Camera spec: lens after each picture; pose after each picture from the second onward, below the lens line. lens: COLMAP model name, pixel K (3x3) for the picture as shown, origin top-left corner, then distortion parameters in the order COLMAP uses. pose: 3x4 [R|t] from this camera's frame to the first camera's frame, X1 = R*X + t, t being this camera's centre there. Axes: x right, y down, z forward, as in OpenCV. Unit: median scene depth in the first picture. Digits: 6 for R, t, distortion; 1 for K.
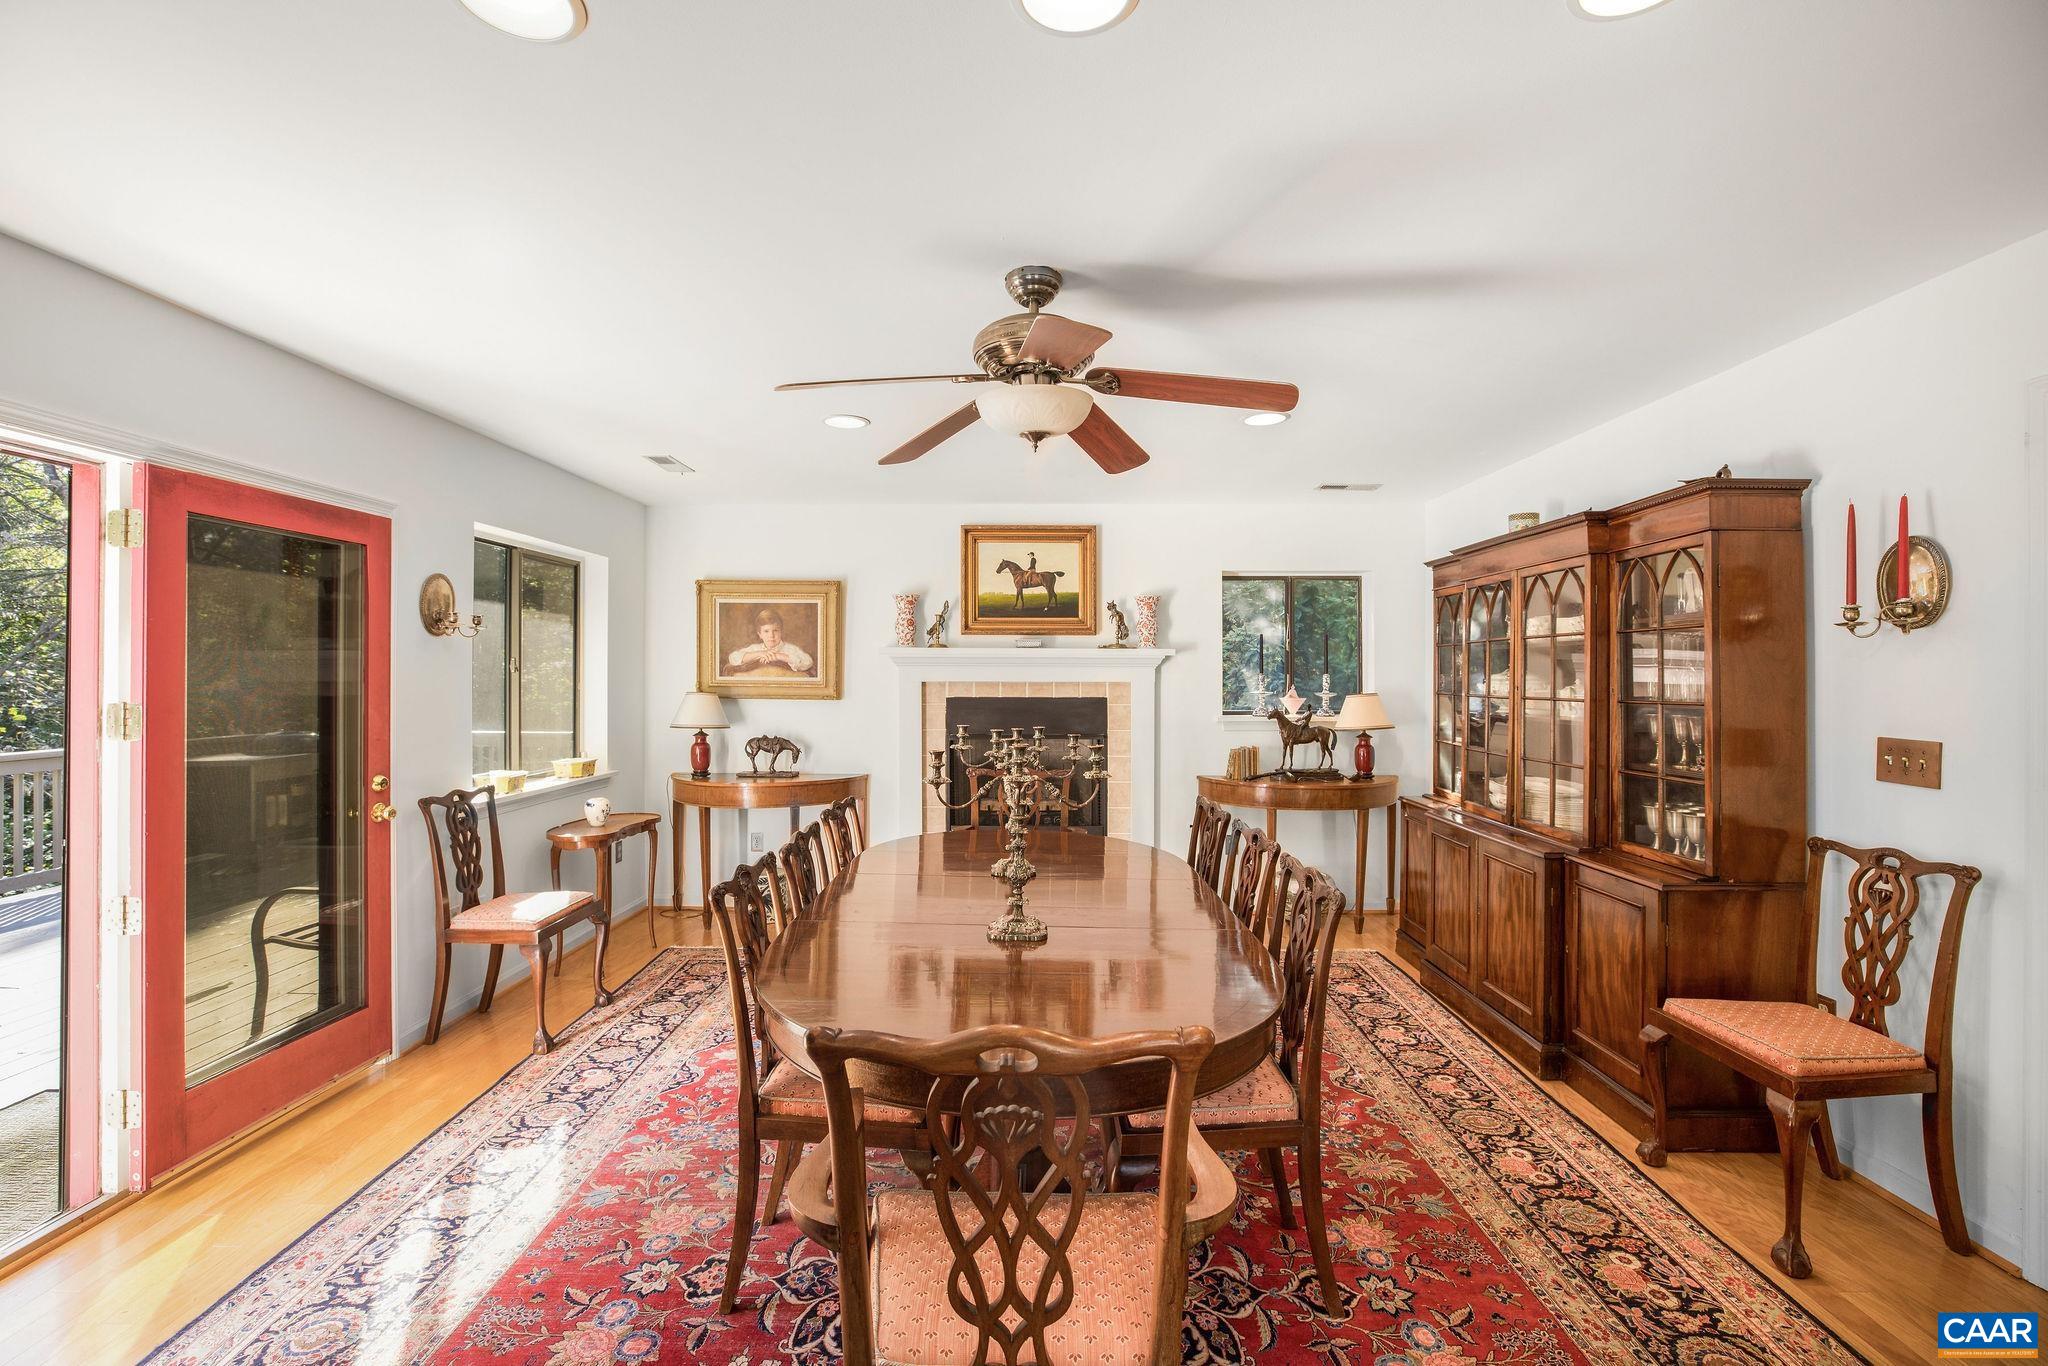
lens RADIAL K [[889.5, 0, 1038.2], [0, 889.5, 668.6], [0, 0, 1]] dist [-0.041246, 0.009499]
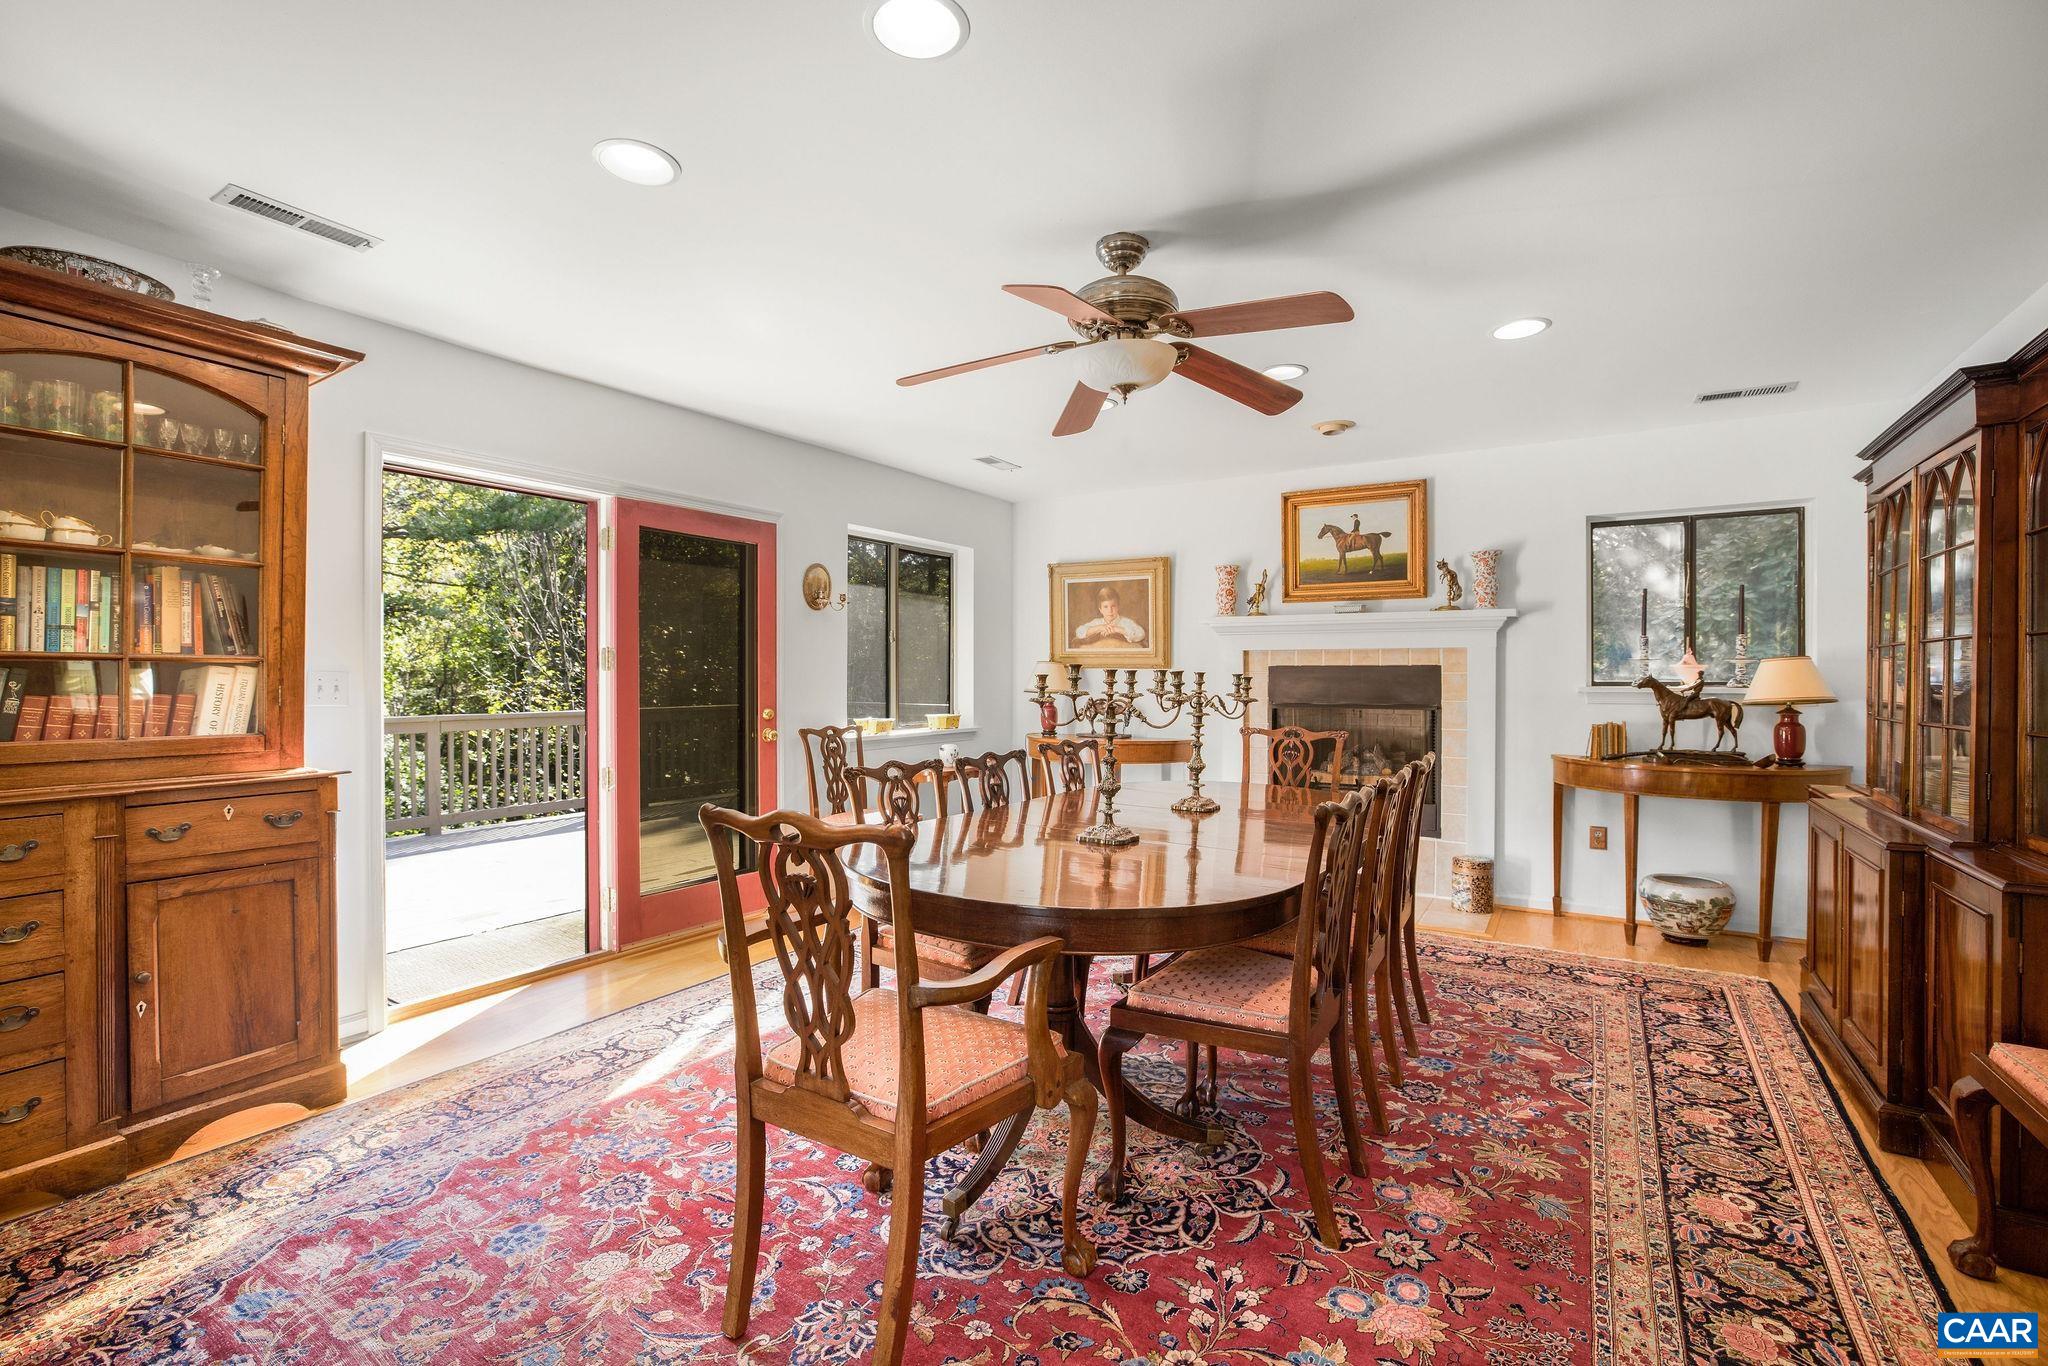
lens RADIAL K [[889.5, 0, 1012.2], [0, 889.5, 673.5], [0, 0, 1]] dist [-0.041246, 0.009499]
pose [[0.849634, 0.000252, -0.527372, 0.215404], [0.004741, 0.999956, 0.008117, 0.037659], [0.527351, -0.009397, 0.849596, -0.002657]]
